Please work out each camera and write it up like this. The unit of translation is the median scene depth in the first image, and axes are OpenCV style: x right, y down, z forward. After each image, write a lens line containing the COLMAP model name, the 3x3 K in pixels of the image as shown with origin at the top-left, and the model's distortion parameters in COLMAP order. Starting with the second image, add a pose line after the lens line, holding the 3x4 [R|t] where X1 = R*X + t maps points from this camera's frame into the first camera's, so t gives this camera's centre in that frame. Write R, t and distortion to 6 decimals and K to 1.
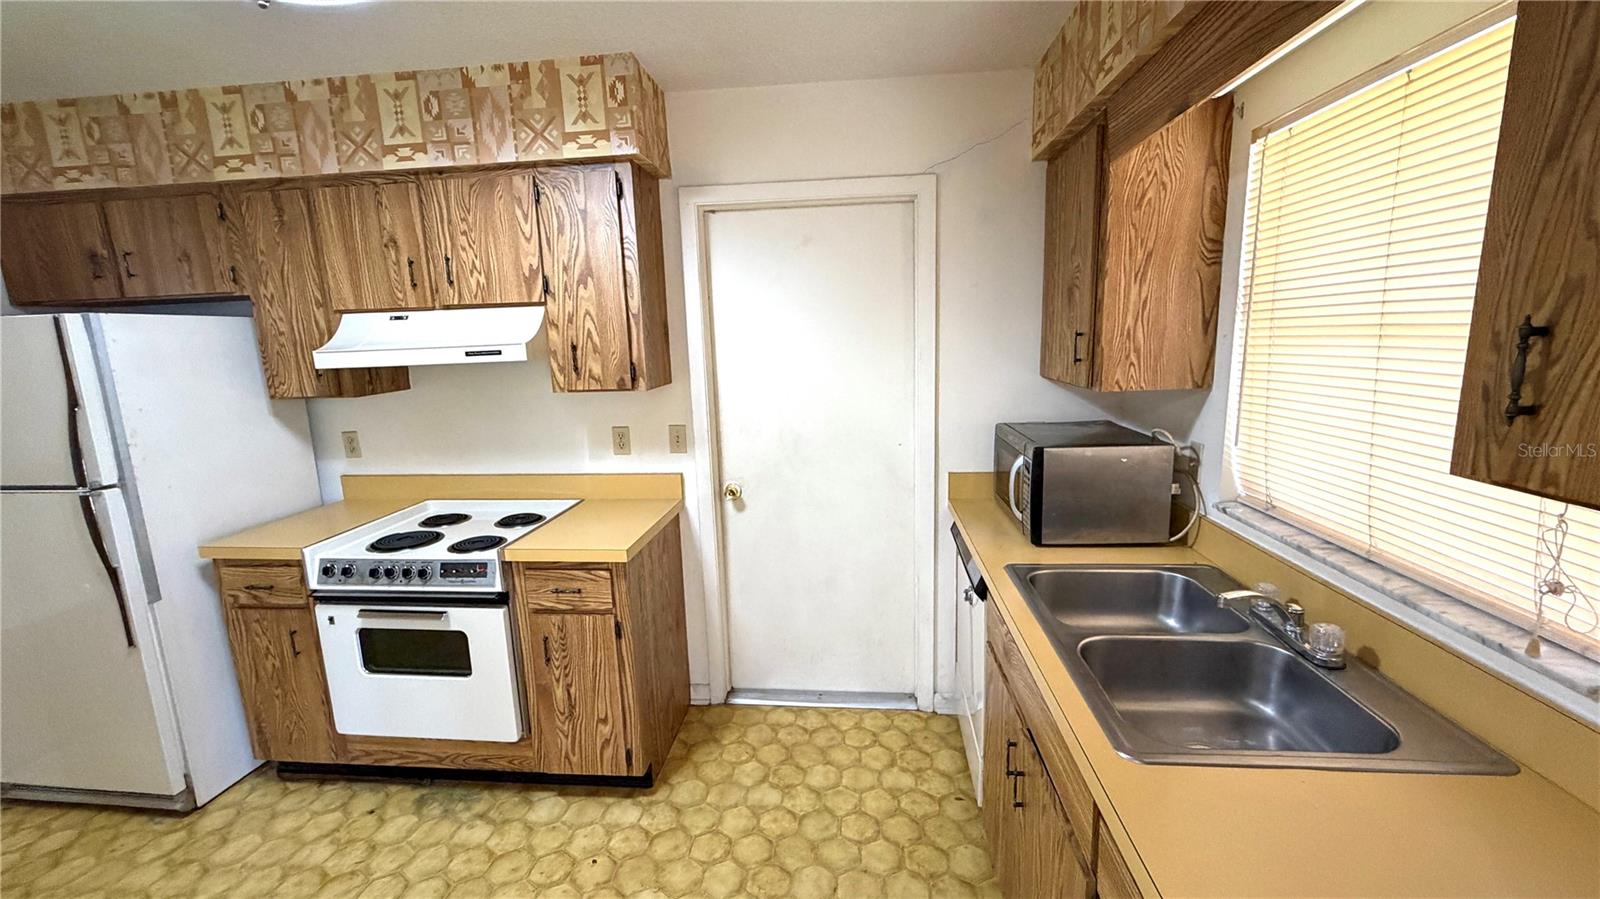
lens RADIAL K [[637.5, 0, 794.4], [0, 637.5, 449.5], [0, 0, 1]] dist [0.000782, -0.000180]
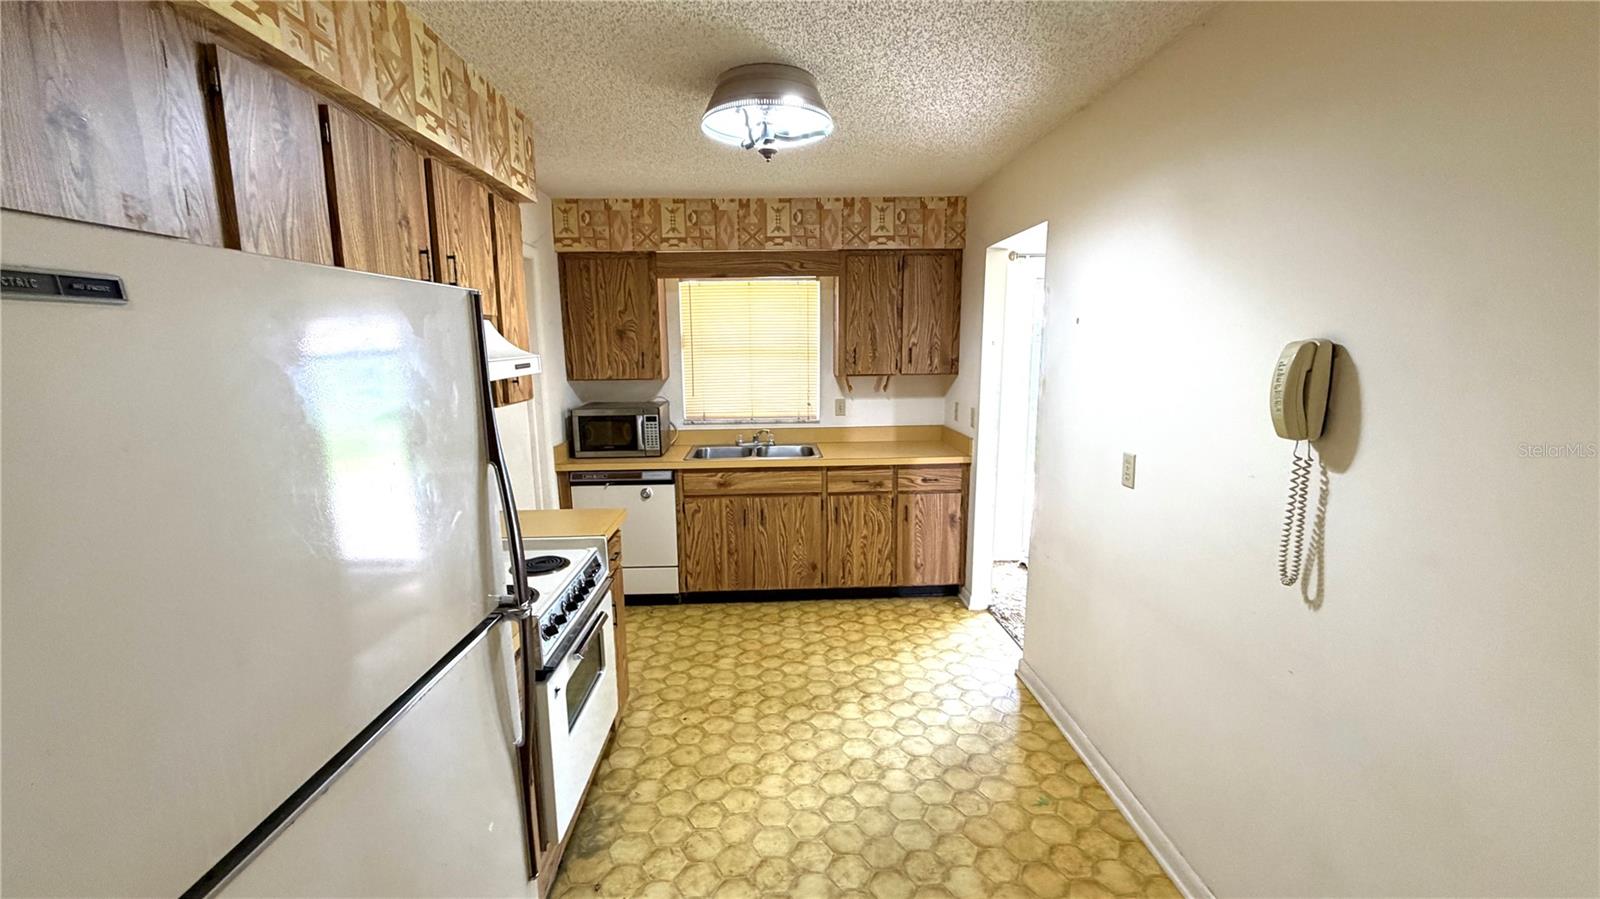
lens RADIAL K [[637.5, 0, 794.4], [0, 637.5, 449.5], [0, 0, 1]] dist [0.000782, -0.000180]
pose [[-0.141834, -0.131454, 0.981123, -1.500679], [0.194370, 0.968150, 0.157814, -0.098695], [-0.970620, 0.213084, -0.111766, 0.719200]]
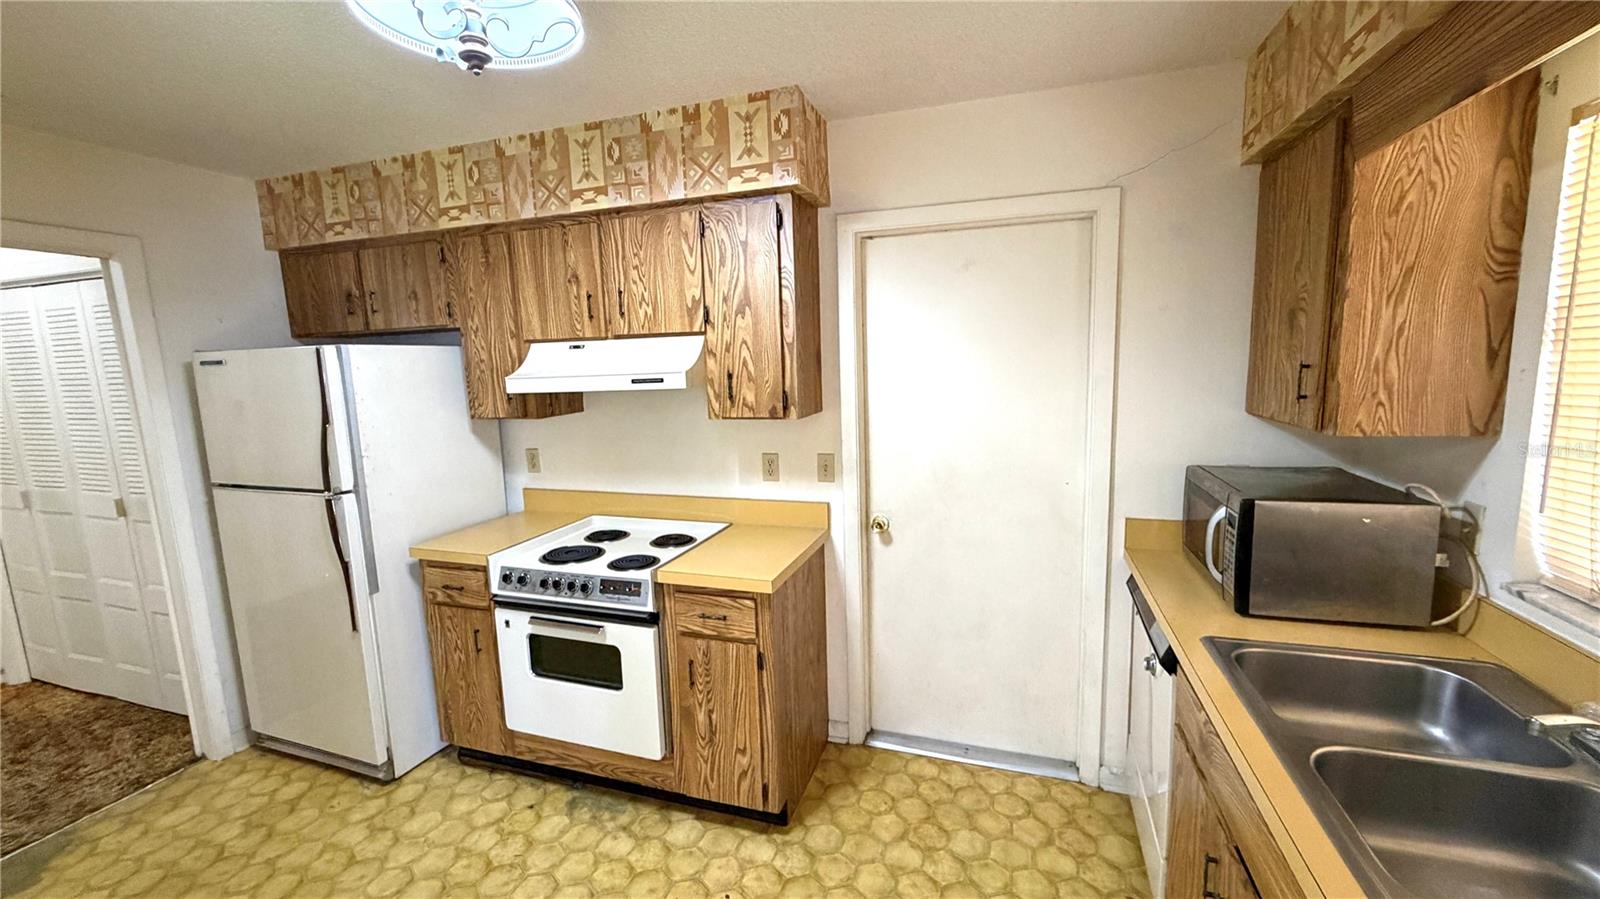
lens RADIAL K [[637.5, 0, 794.4], [0, 637.5, 449.5], [0, 0, 1]] dist [0.000782, -0.000180]
pose [[0.974577, 0.033390, -0.221551, -0.015863], [-0.040171, 0.998850, -0.026169, -0.020068], [0.220422, 0.034403, 0.974798, 0.034638]]
